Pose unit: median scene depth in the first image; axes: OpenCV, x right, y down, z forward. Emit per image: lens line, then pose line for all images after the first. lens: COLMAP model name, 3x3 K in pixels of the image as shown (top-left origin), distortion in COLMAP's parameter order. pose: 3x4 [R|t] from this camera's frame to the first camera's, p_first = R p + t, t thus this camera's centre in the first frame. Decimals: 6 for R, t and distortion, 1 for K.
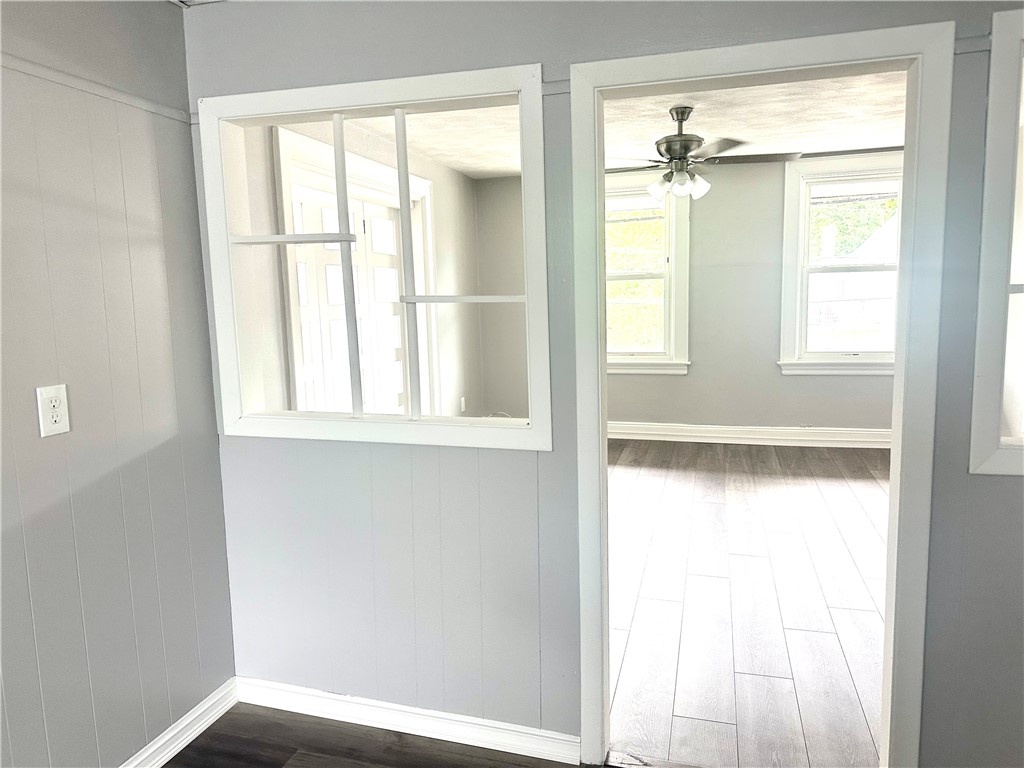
lens RADIAL K [[704.3, 0, 512.0], [0, 704.3, 384.0], [0, 0, 1]] dist [0.003023, -0.069893]
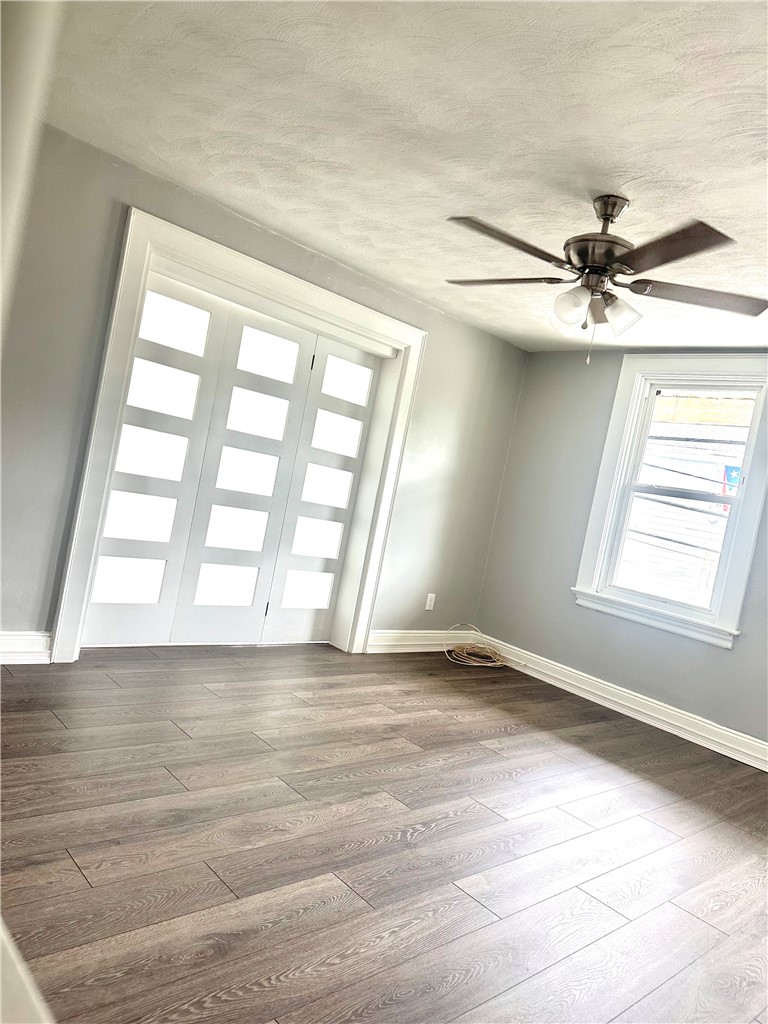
lens RADIAL K [[704.3, 0, 384.0], [0, 704.3, 512.0], [0, 0, 1]] dist [0.003023, -0.069893]
pose [[0.833358, 0.206112, -0.512867, 0.335919], [-0.275984, 0.959095, -0.063003, -0.006521], [0.478903, 0.194048, 0.856153, 0.282055]]
